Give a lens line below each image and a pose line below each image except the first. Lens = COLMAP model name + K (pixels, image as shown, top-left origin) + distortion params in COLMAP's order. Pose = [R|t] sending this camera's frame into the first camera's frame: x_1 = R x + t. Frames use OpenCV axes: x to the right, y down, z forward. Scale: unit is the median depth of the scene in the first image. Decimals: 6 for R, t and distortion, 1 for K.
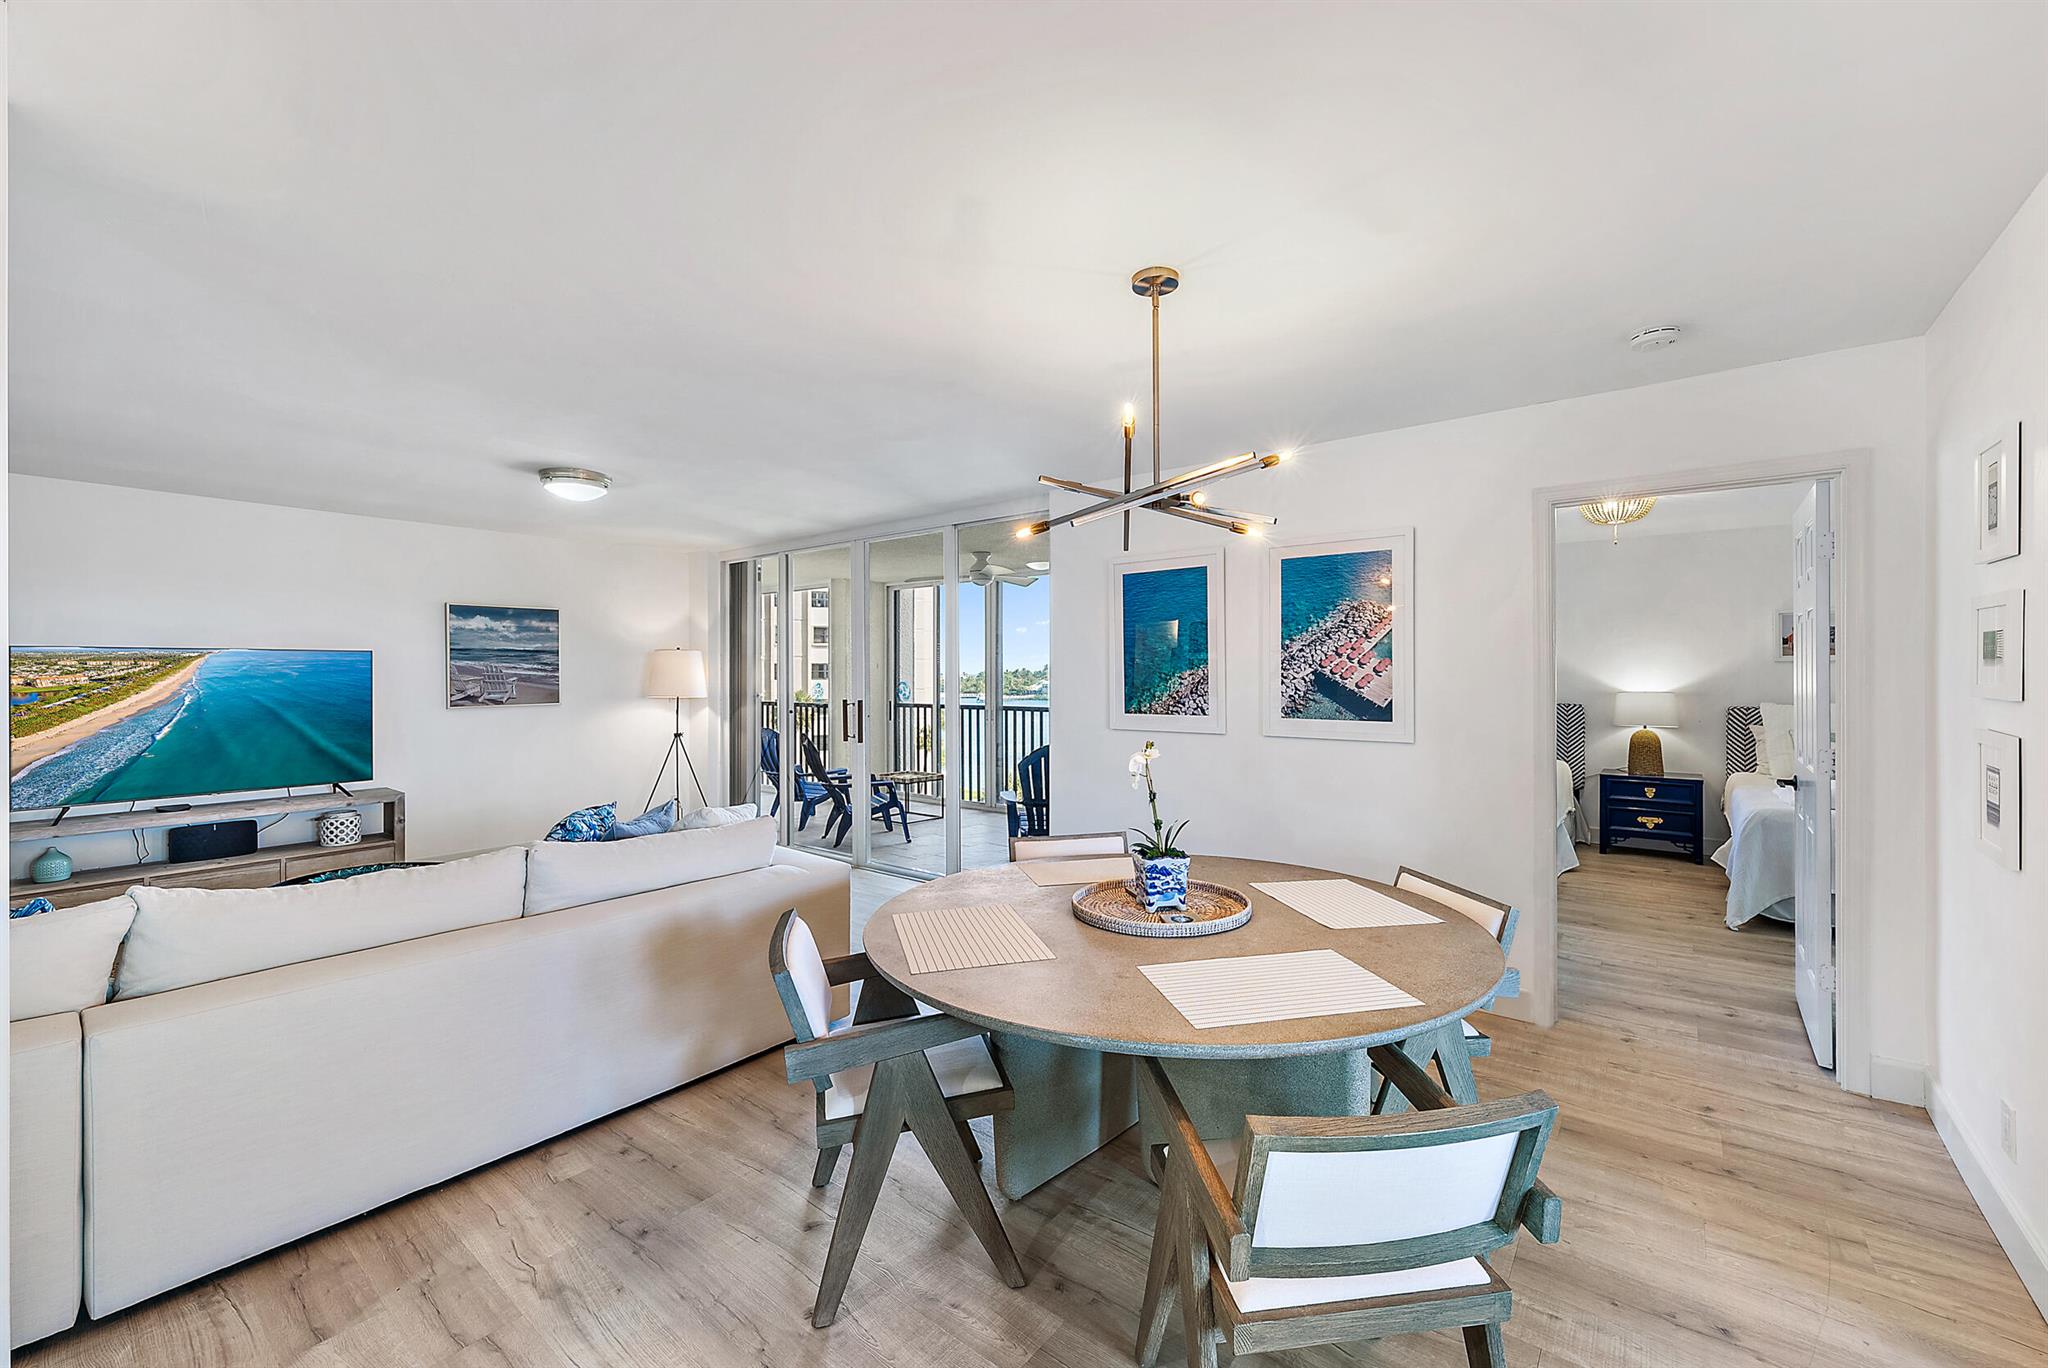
lens RADIAL K [[810.7, 0, 1039.6], [0, 810.7, 669.3], [0, 0, 1]] dist [-0.000874, -0.000024]
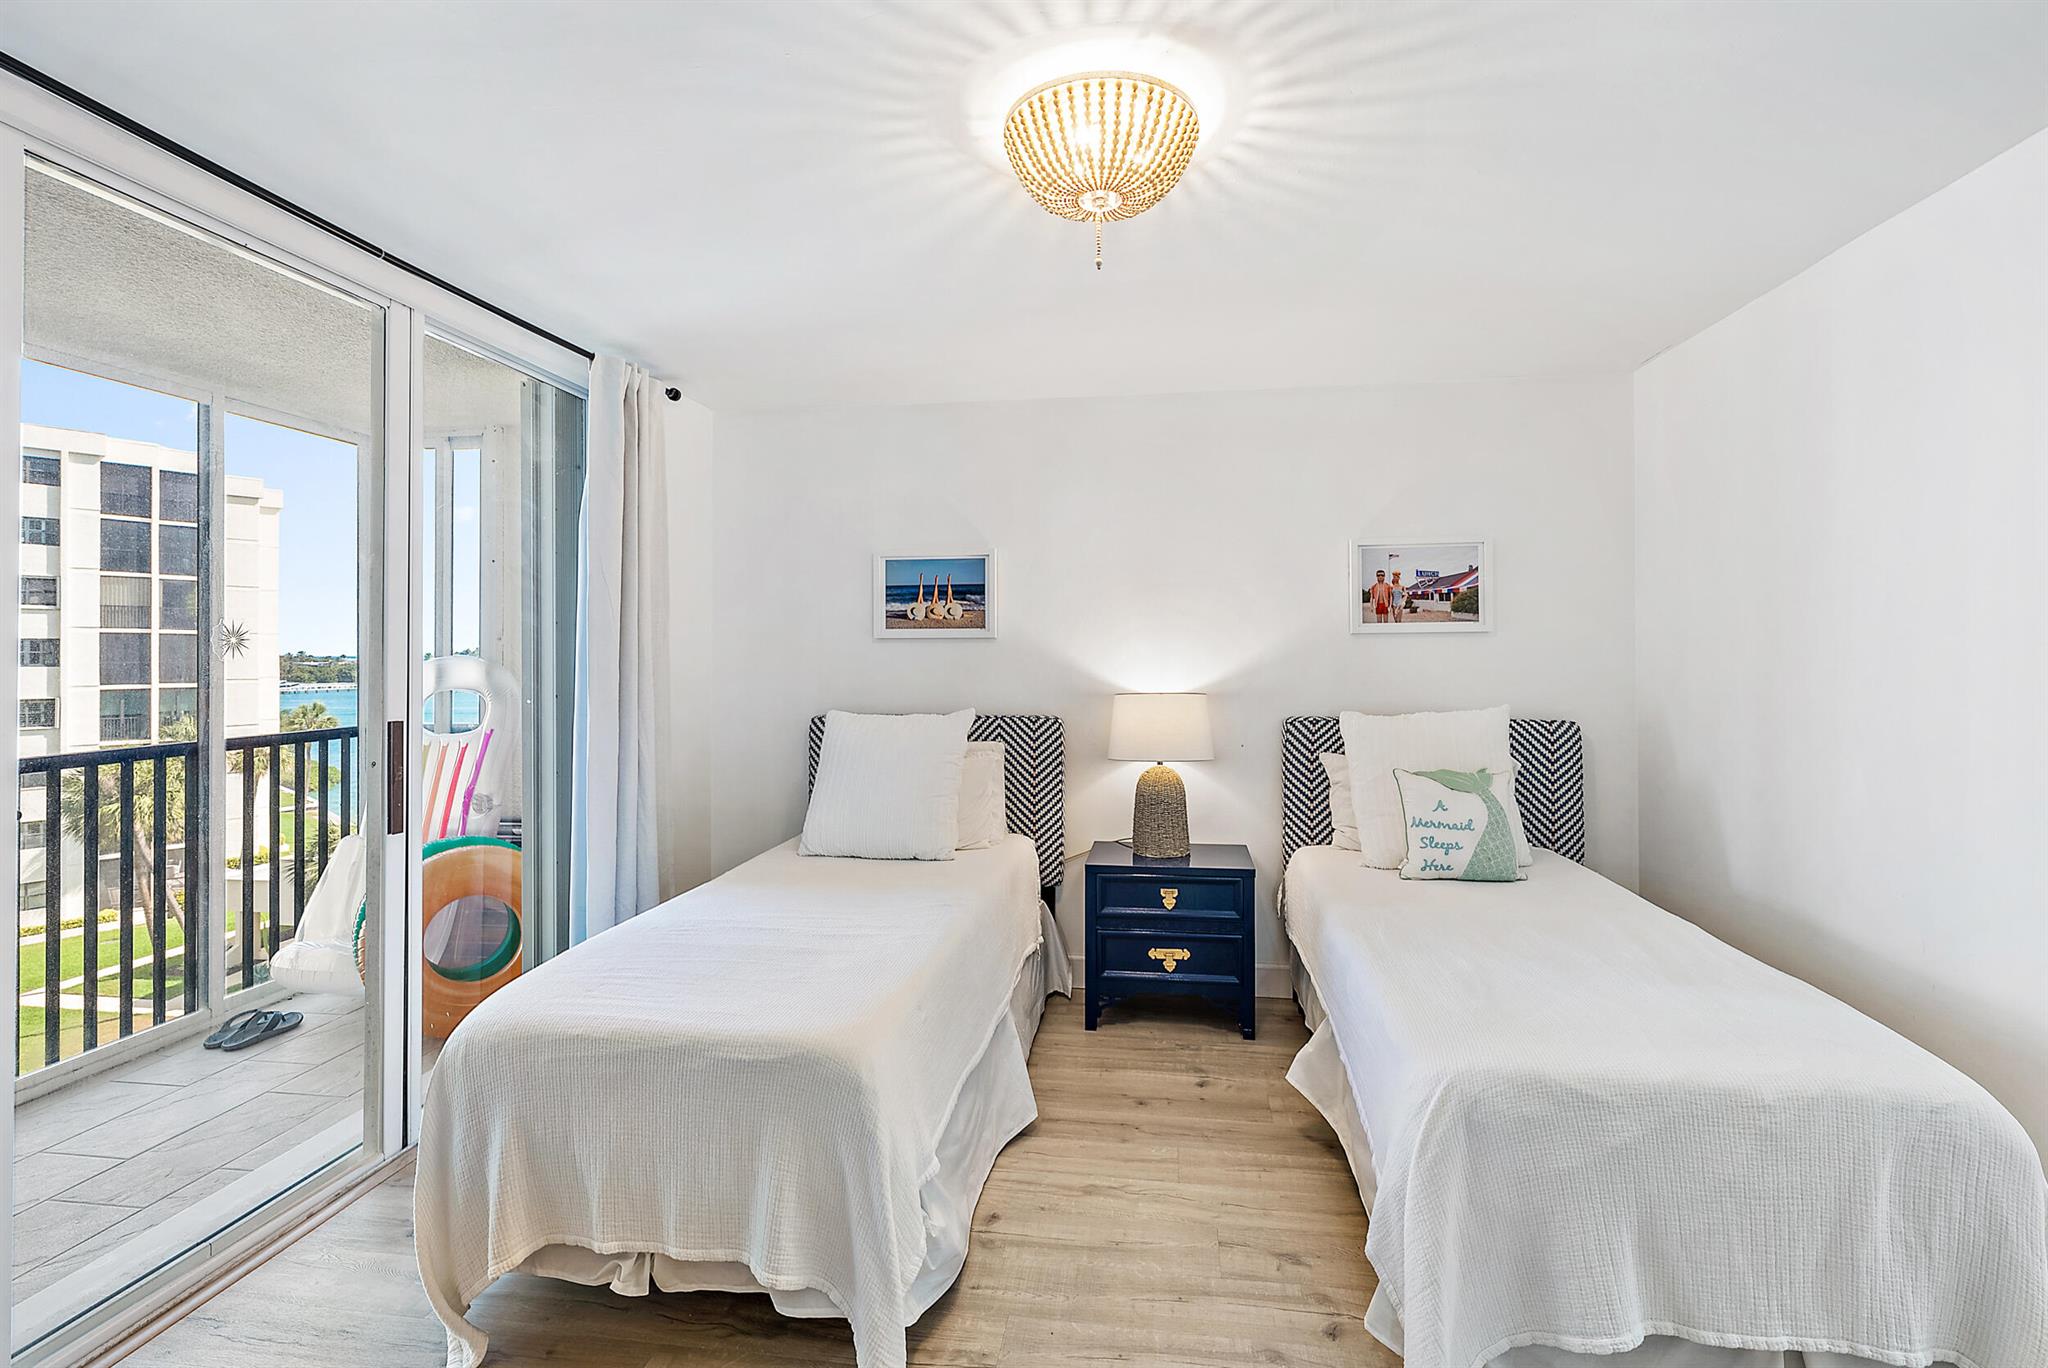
lens RADIAL K [[966.0, 0, 1025.0], [0, 966.0, 653.0], [0, 0, 1]] dist [0.000086, 0.000008]
pose [[0.867471, 0.006157, 0.497450, 0.398299], [-0.005933, 0.999980, -0.002032, 0.006034], [-0.497453, -0.001188, 0.867490, 0.553387]]
